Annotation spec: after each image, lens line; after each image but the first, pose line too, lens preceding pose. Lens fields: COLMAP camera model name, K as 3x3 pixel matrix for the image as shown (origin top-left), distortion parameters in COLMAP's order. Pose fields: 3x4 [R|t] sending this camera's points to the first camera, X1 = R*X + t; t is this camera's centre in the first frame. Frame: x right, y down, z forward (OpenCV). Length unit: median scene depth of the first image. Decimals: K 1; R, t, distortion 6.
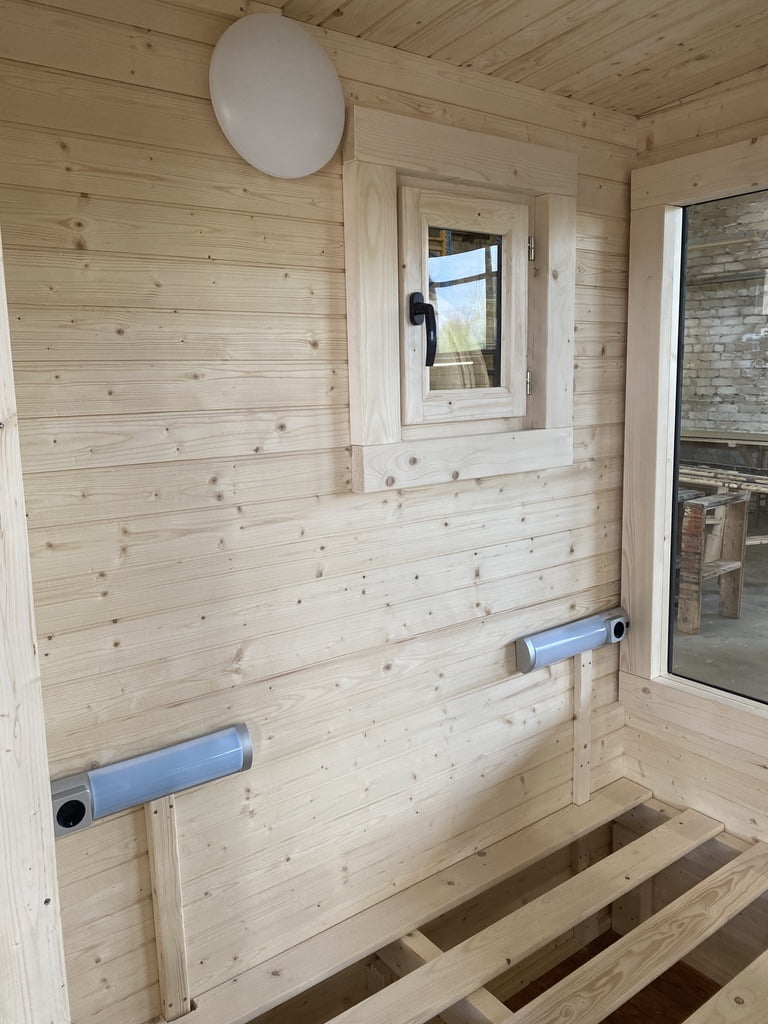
lens RADIAL K [[767.6, 0, 374.2], [0, 767.6, 507.5], [0, 0, 1]] dist [0.033384, -0.037324]
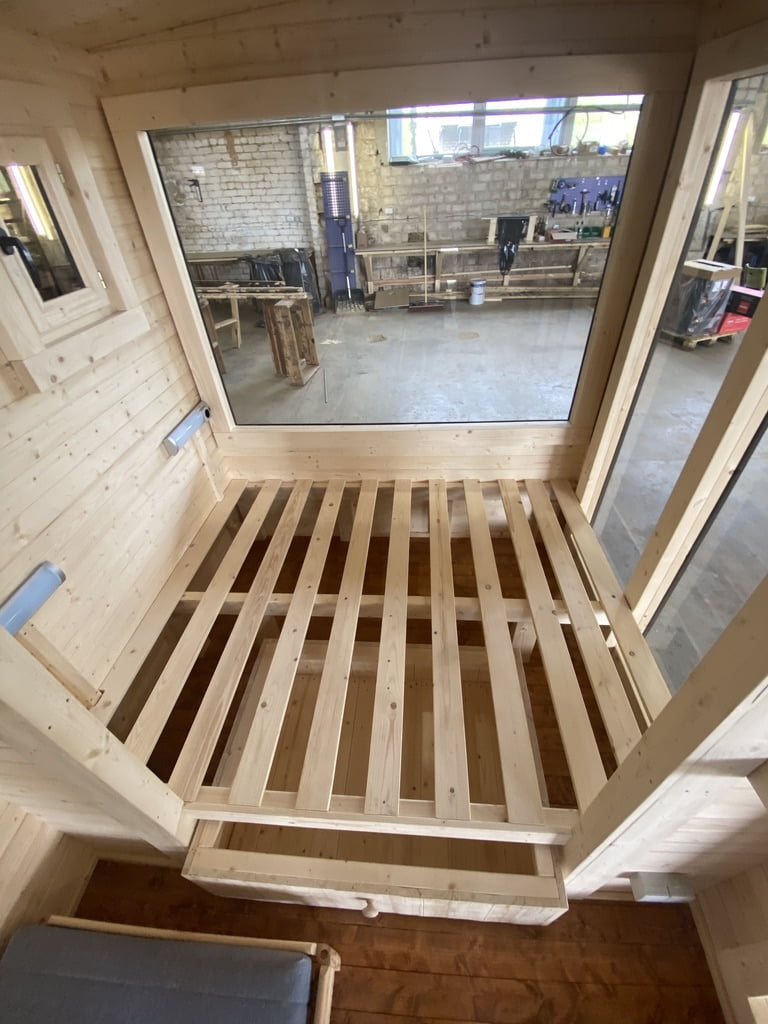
lens RADIAL K [[410.2, 0, 389.8], [0, 410.2, 509.9], [0, 0, 1]] dist [-0.000261, -0.005354]
pose [[0.641781, -0.478582, 0.599230, -0.130642], [0.146205, 0.843403, 0.517007, -0.111990], [-0.752823, -0.244195, 0.611250, -0.025089]]
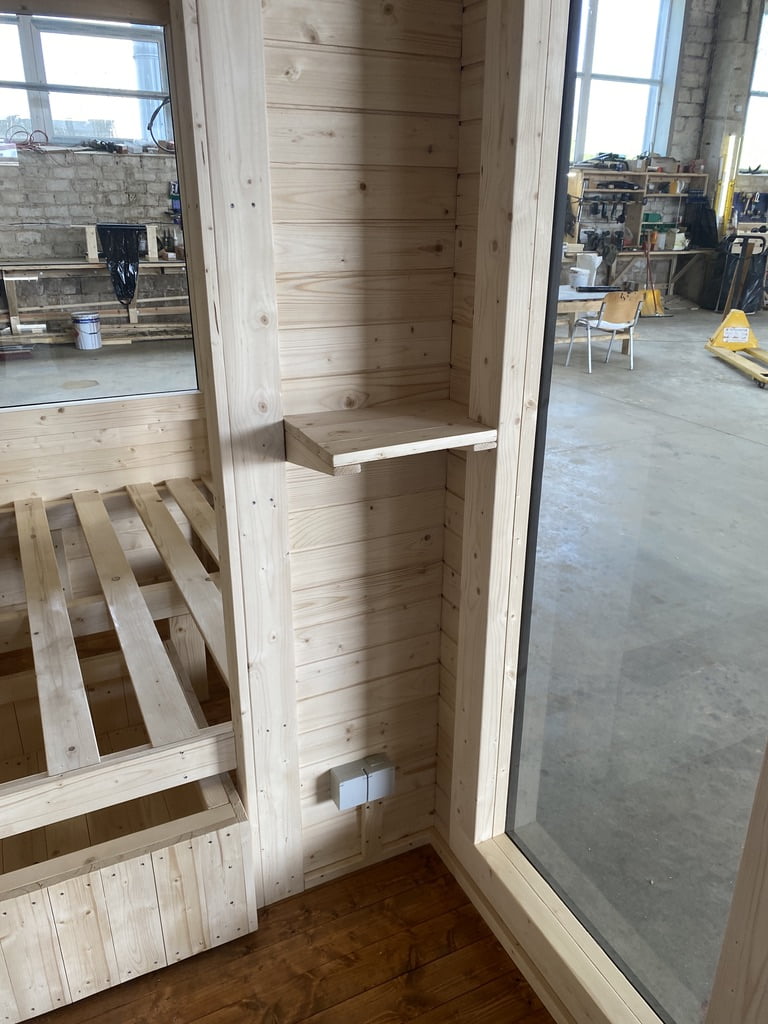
lens RADIAL K [[767.6, 0, 384.3], [0, 767.6, 512.8], [0, 0, 1]] dist [0.033384, -0.037324]
pose [[0.172824, -0.335808, 0.925940, -0.523194], [0.146581, 0.938386, 0.312963, 0.141206], [-0.973984, 0.081638, 0.211399, -0.340534]]
